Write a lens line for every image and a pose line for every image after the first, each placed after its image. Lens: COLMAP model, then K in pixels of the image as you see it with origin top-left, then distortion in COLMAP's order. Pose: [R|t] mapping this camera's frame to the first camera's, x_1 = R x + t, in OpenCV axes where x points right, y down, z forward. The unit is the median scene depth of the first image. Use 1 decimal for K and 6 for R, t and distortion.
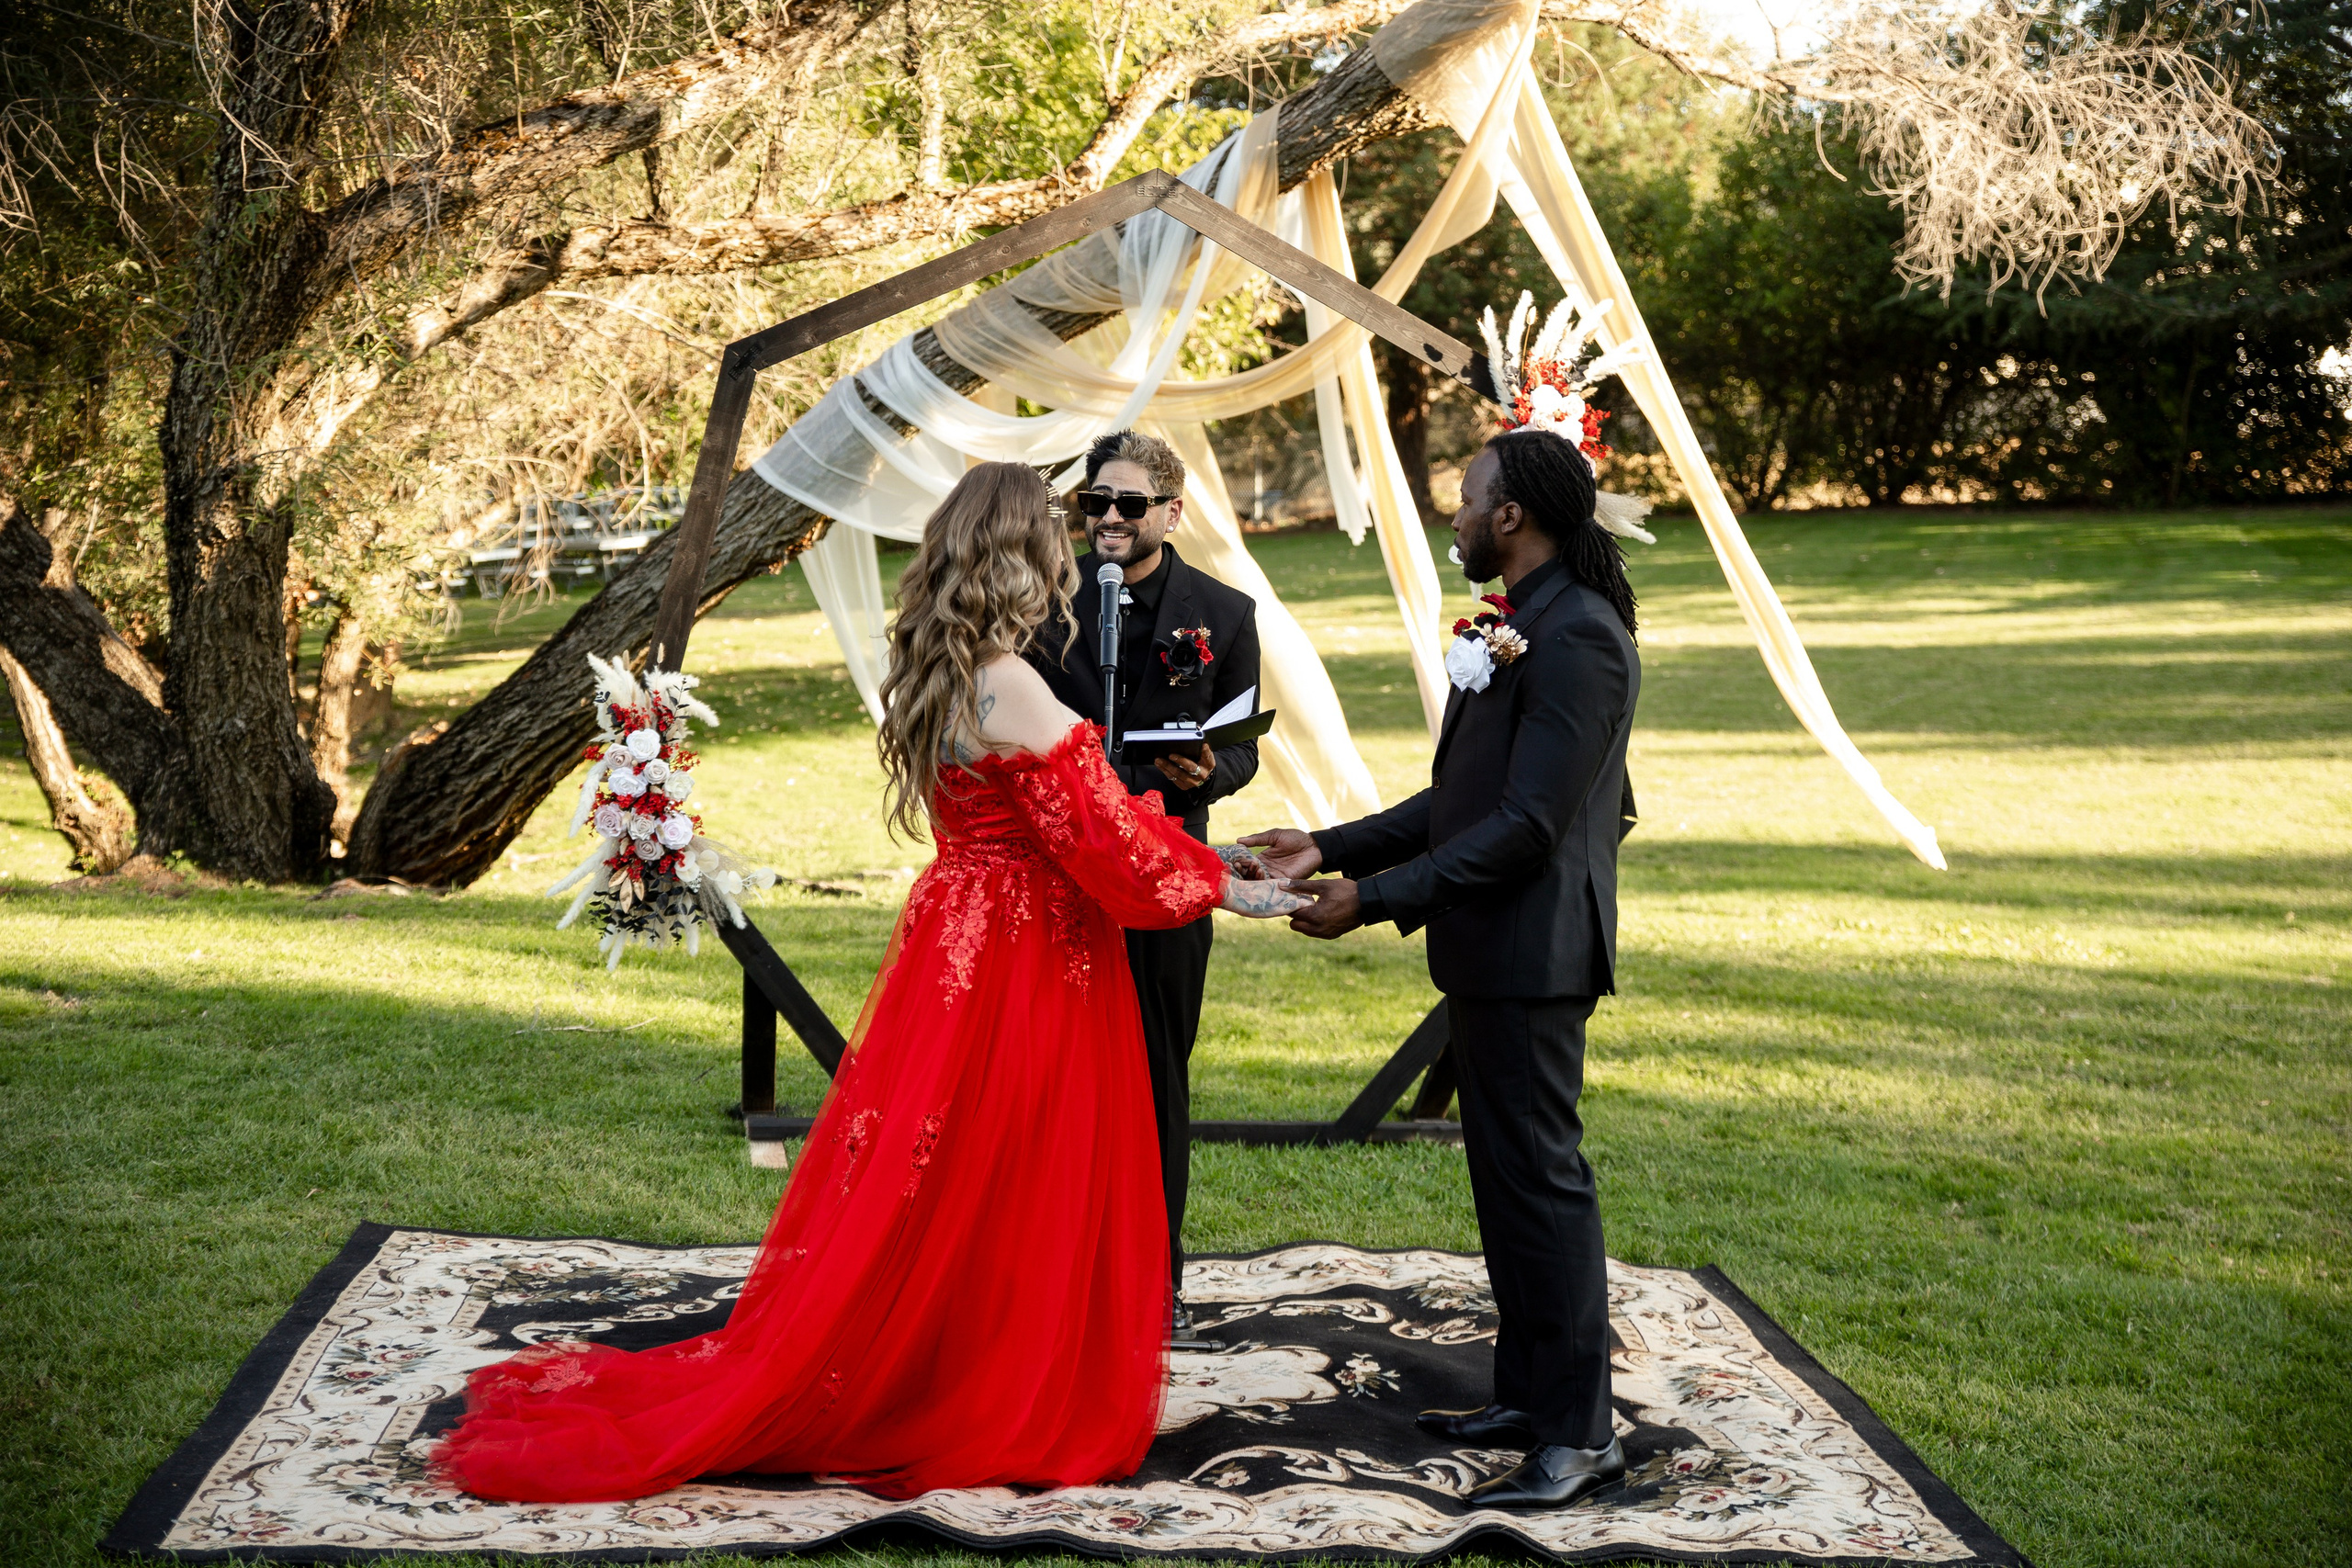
lens RADIAL K [[3486.2, 0, 1176.0], [0, 3486.2, 784.0], [0, 0, 1]] dist [0.124971, 0.061345]
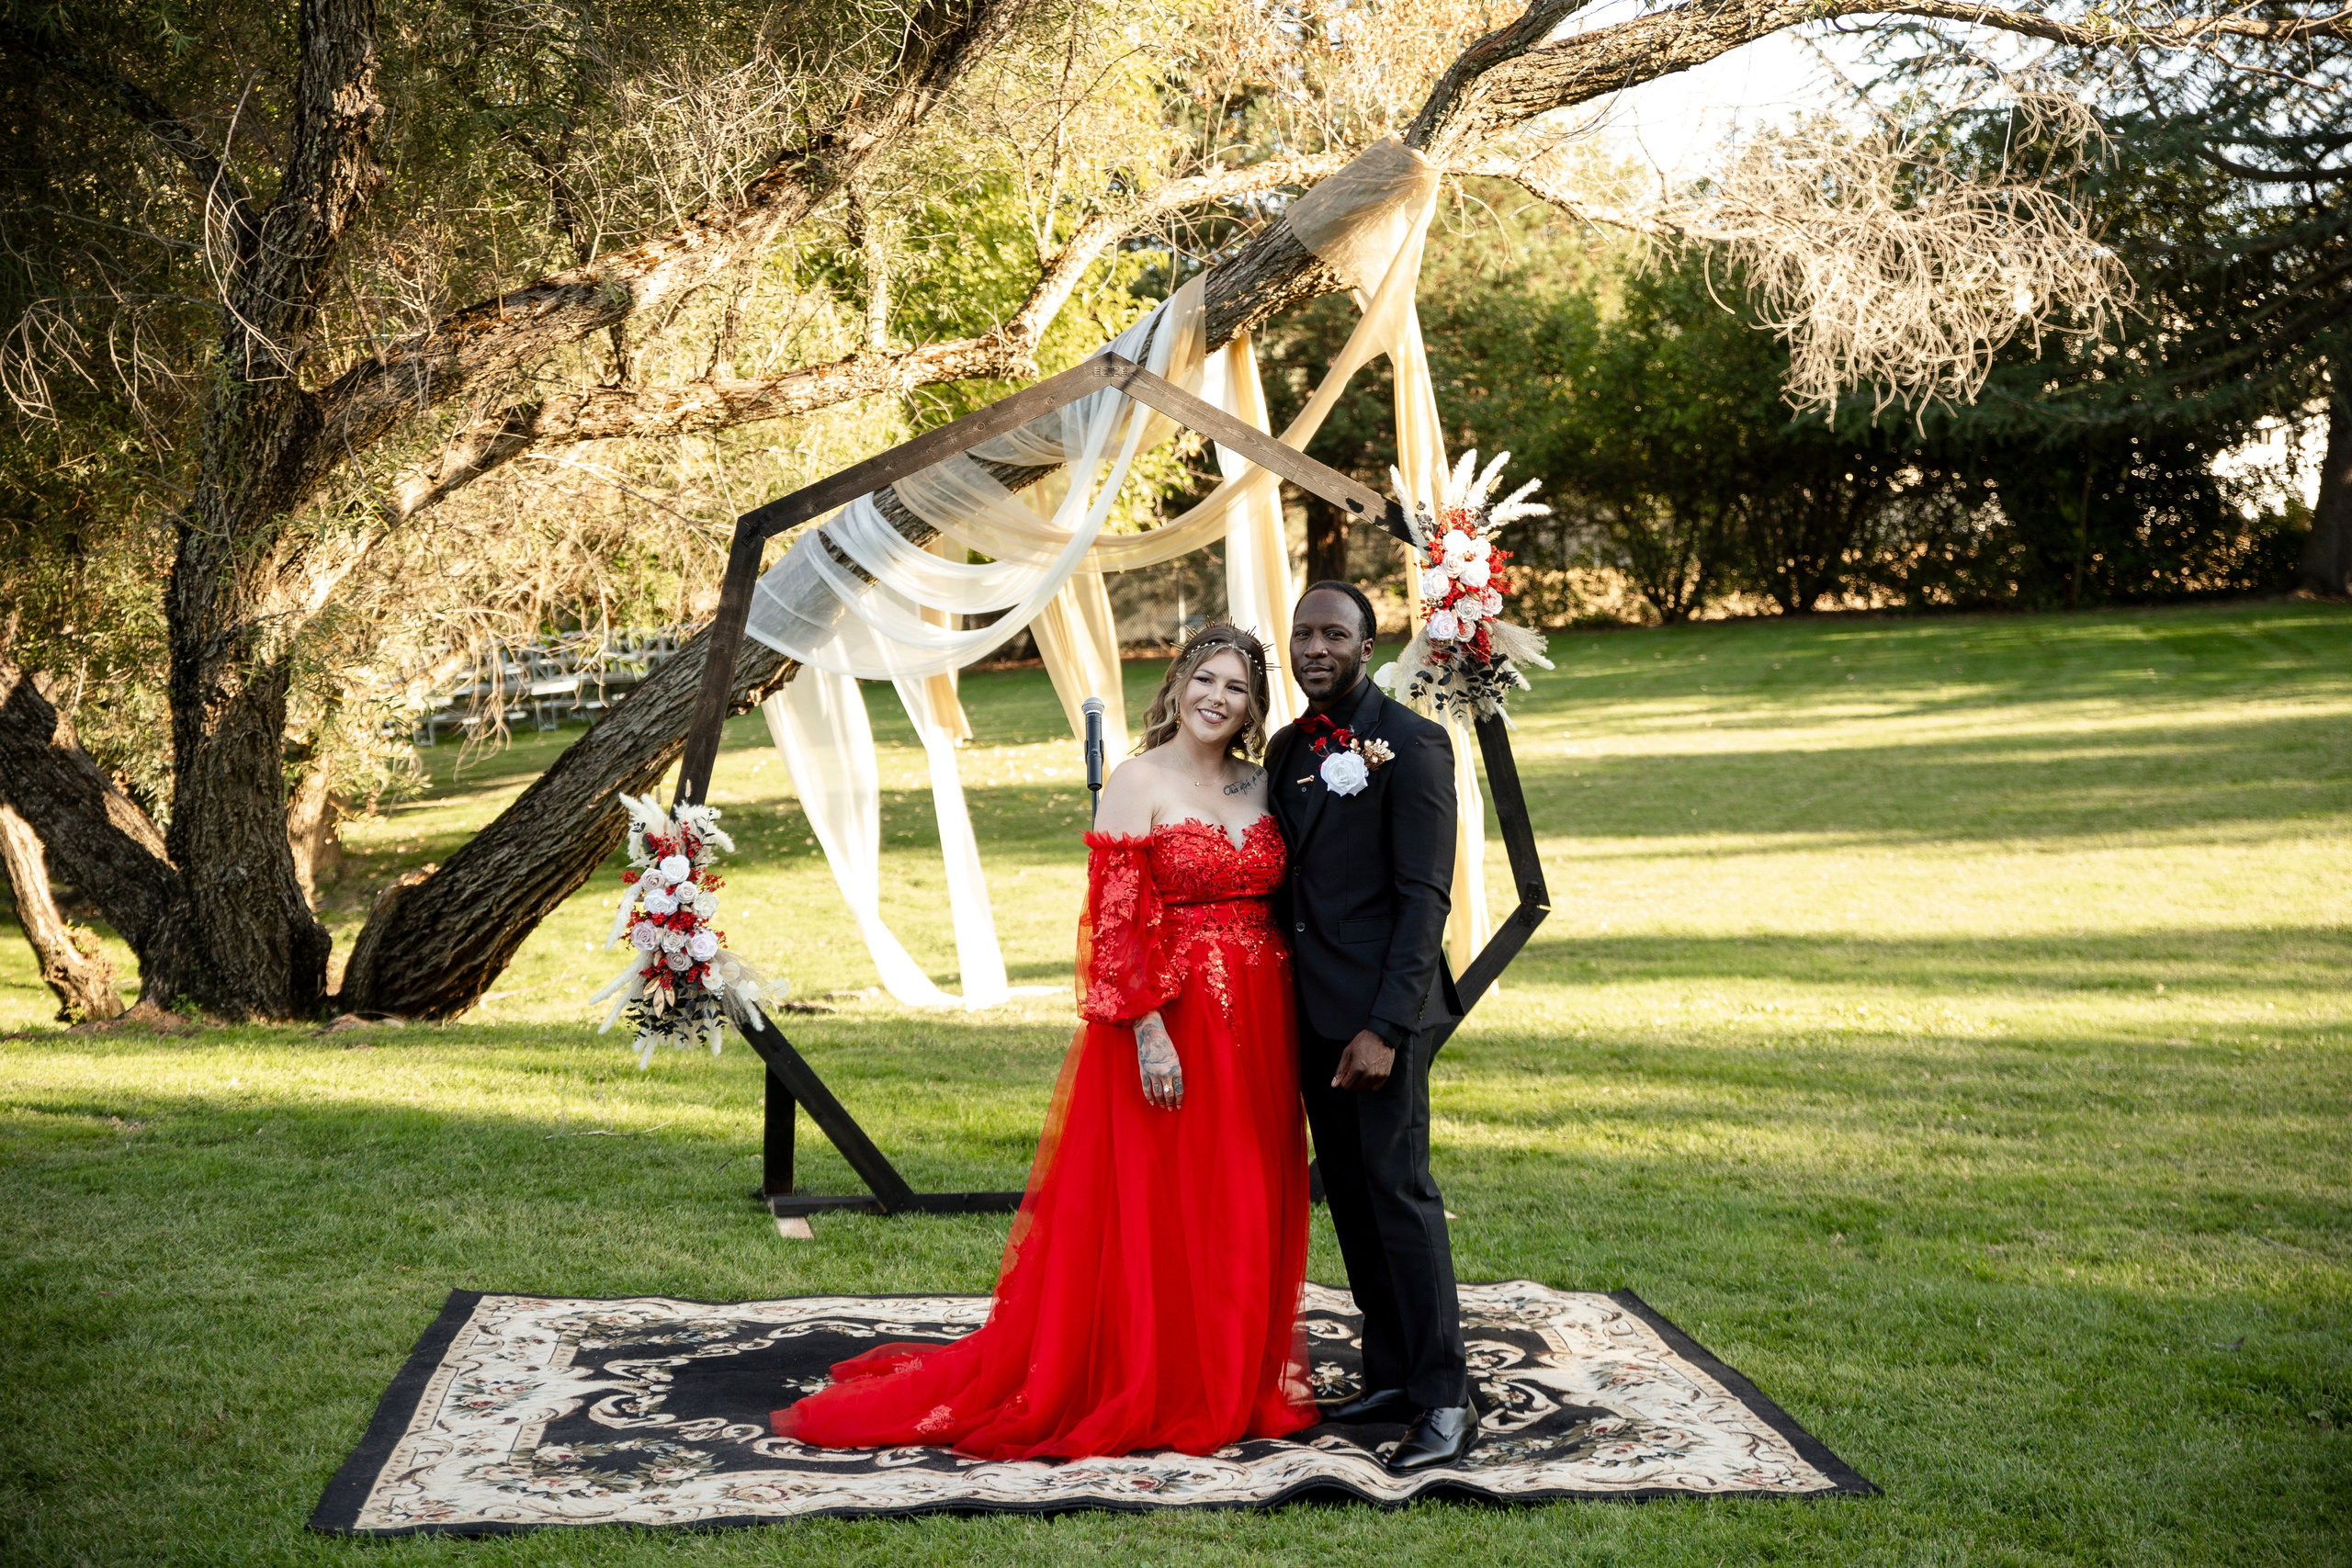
lens RADIAL K [[3528.2, 0, 1176.0], [0, 3528.2, 784.0], [0, 0, 1]] dist [0.122689, 0.065129]
pose [[0.999283, -0.031199, 0.021438, -0.012124], [0.031954, 0.998846, -0.035864, 0.006881], [-0.020294, 0.036524, 0.999127, -0.135872]]
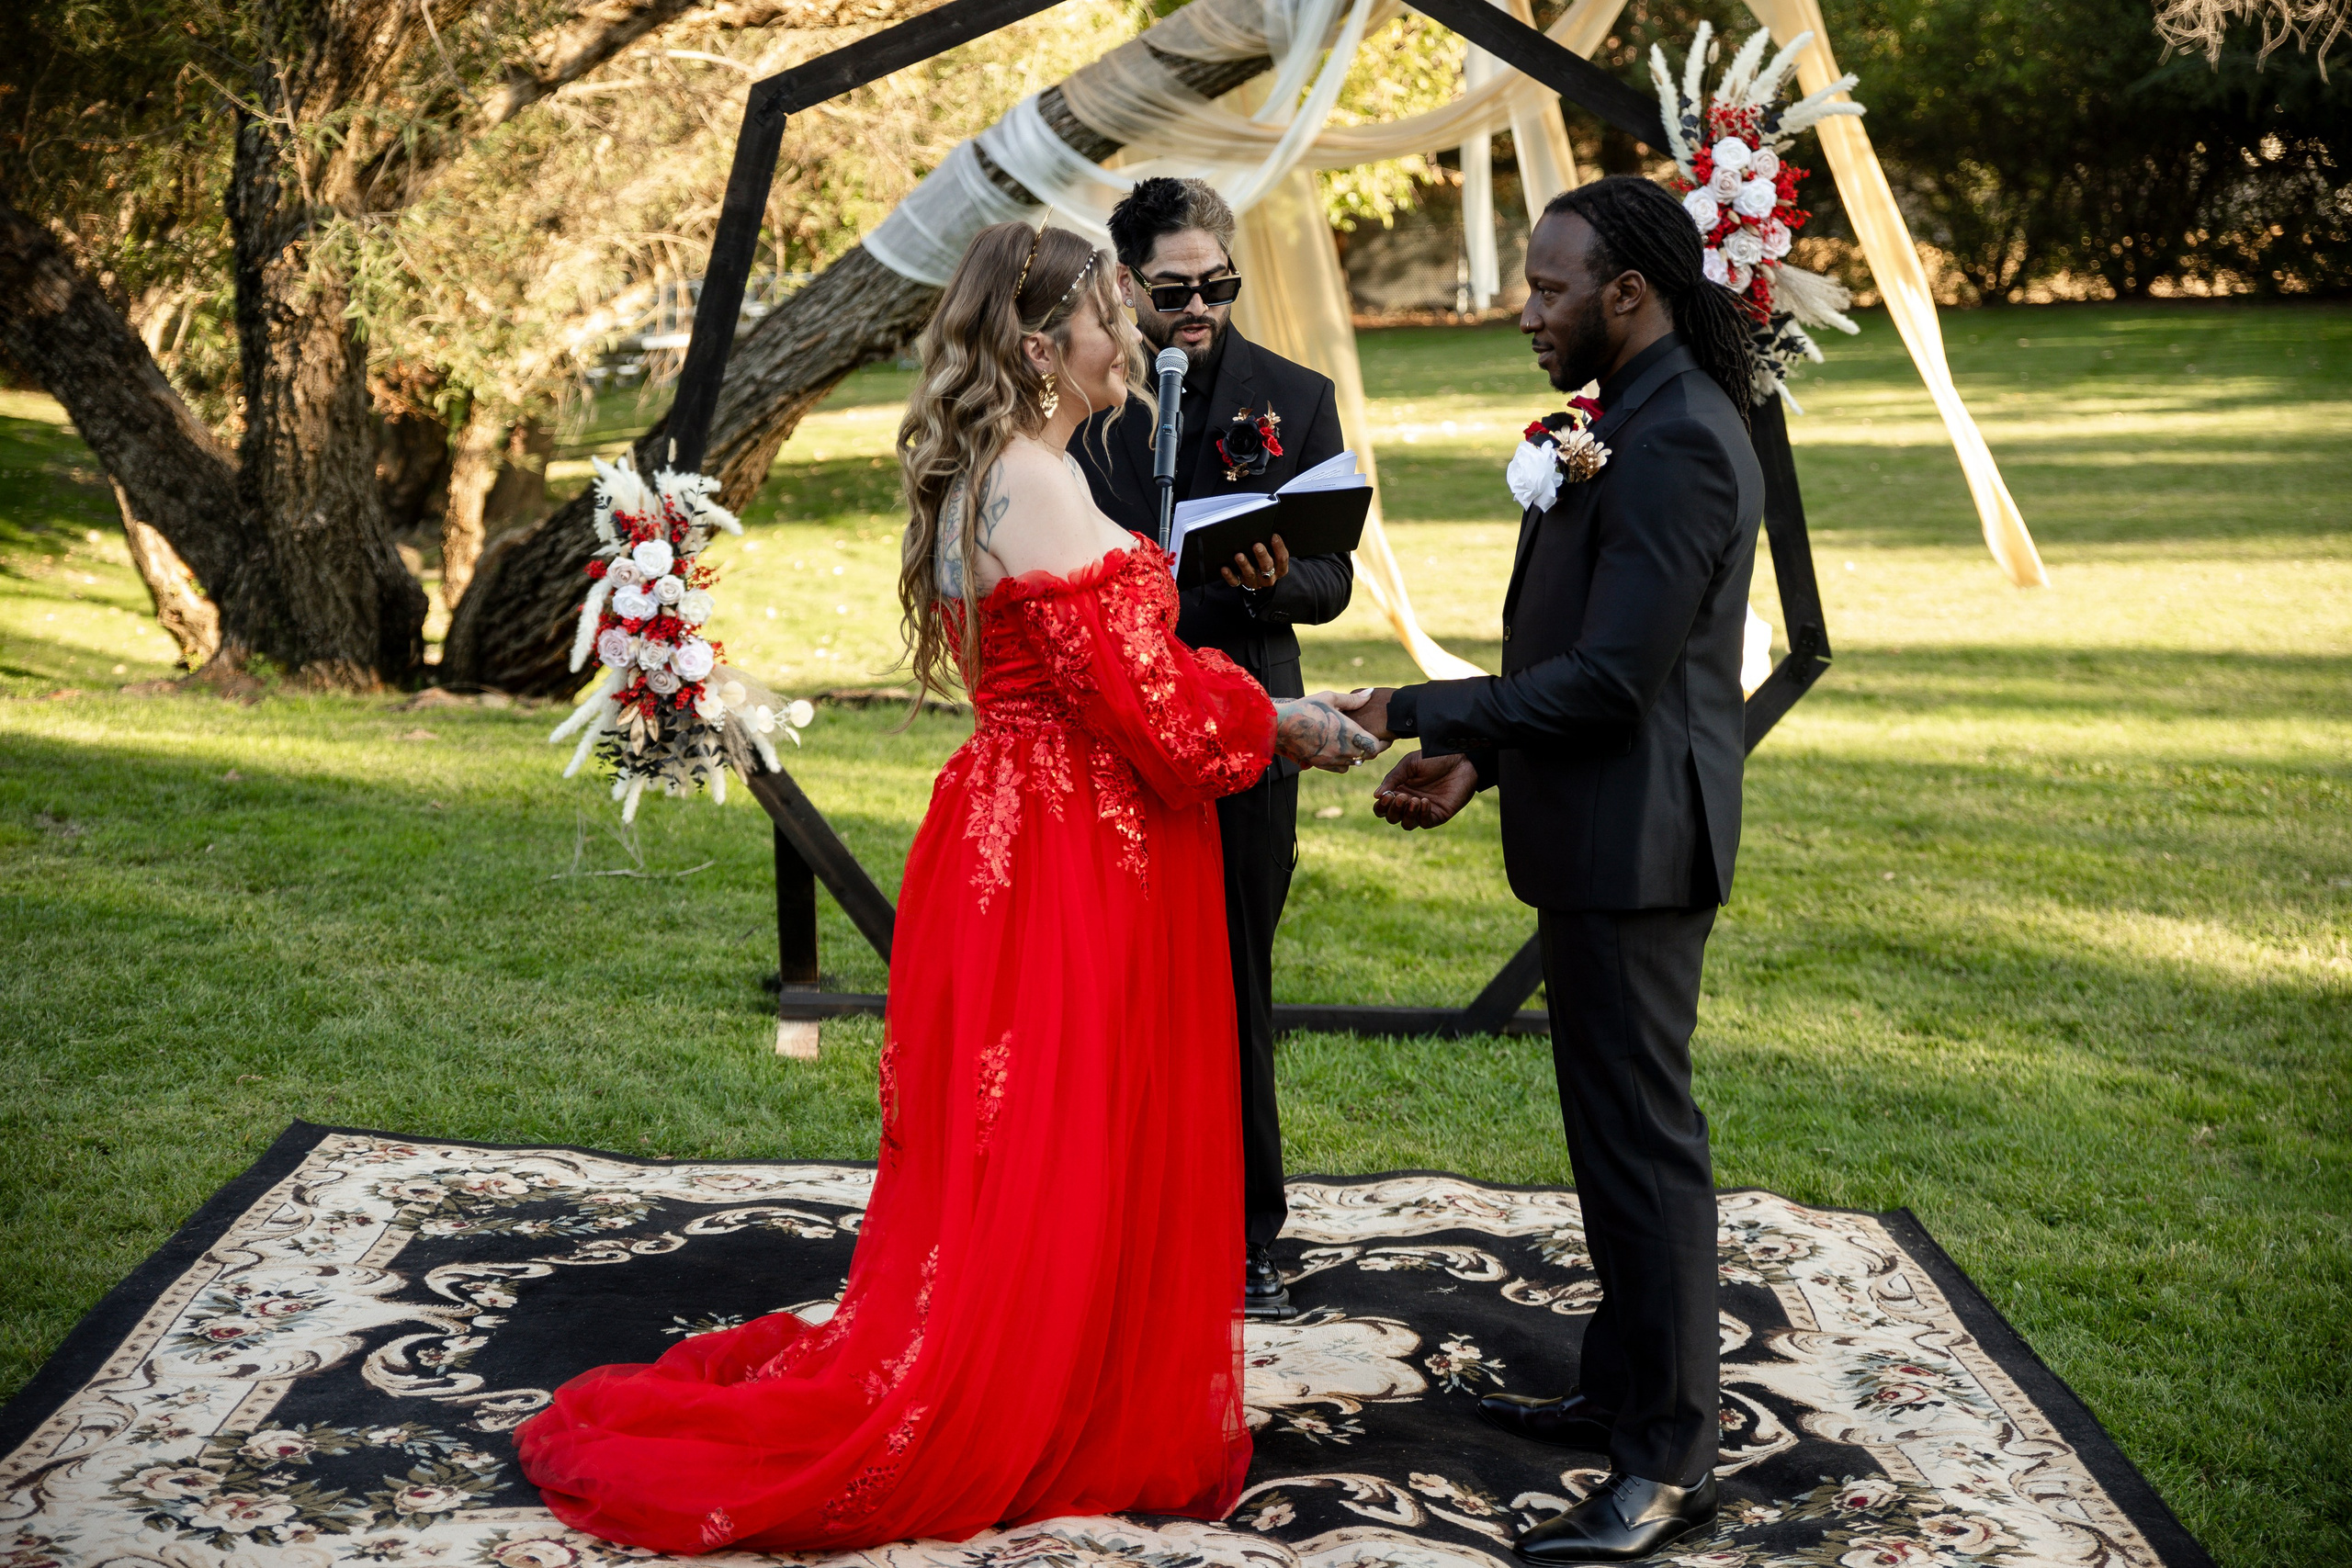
lens RADIAL K [[3550.7, 0, 1171.1], [0, 3550.7, 777.8], [0, 0, 1]] dist [0.127168, 0.081281]
pose [[0.998189, 0.015870, -0.058017, 0.022197], [-0.012675, 0.998404, 0.055039, -0.006382], [0.058798, -0.054204, 0.996797, 0.125008]]
